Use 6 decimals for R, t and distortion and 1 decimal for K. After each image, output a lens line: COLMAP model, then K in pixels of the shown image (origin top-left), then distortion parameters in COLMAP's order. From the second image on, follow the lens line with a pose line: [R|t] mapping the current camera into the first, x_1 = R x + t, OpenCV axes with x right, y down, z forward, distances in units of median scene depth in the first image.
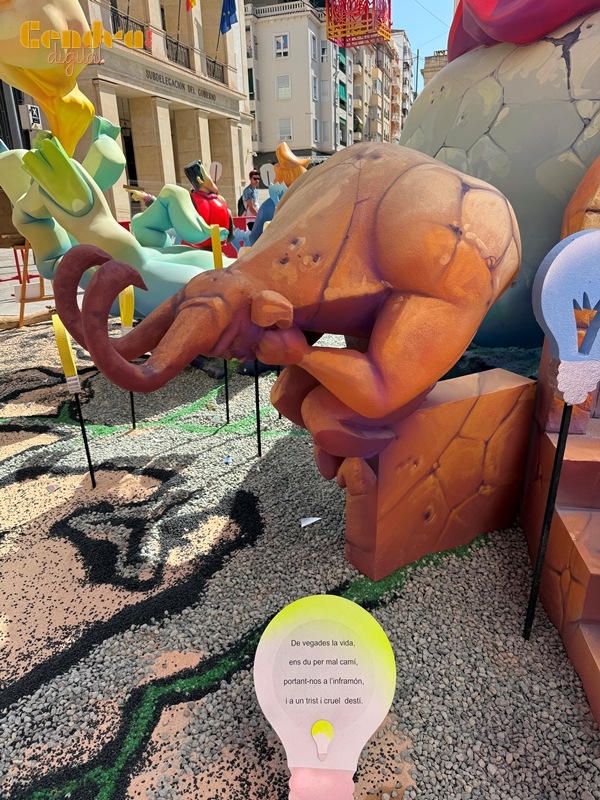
lens RADIAL K [[564.7, 0, 301.6], [0, 564.7, 398.6], [0, 0, 1]] dist [0.034204, -0.033733]
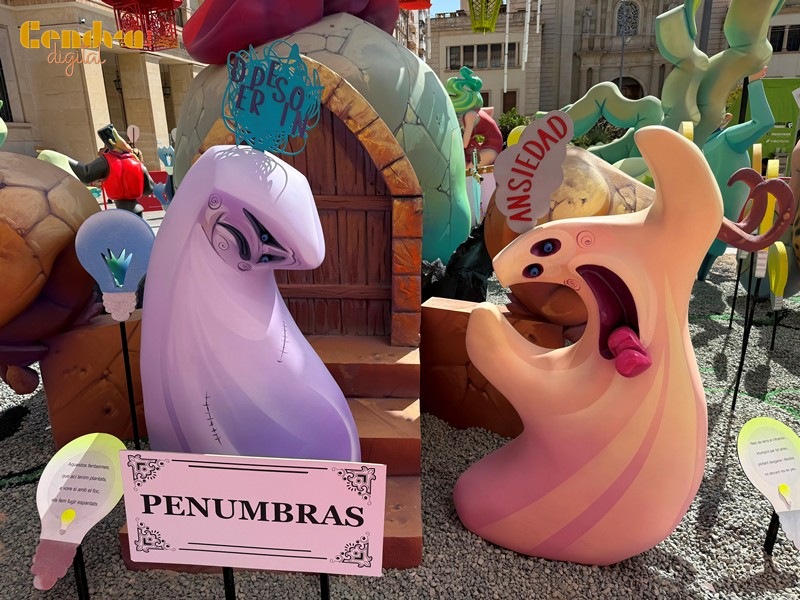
lens RADIAL K [[564.7, 0, 398.6], [0, 564.7, 301.7], [0, 0, 1]] dist [0.034204, -0.033733]
pose [[0.993720, -0.025403, 0.108970, 0.769978], [0.032901, 0.997172, -0.067574, 0.062609], [-0.106945, 0.070735, 0.991746, -0.435136]]
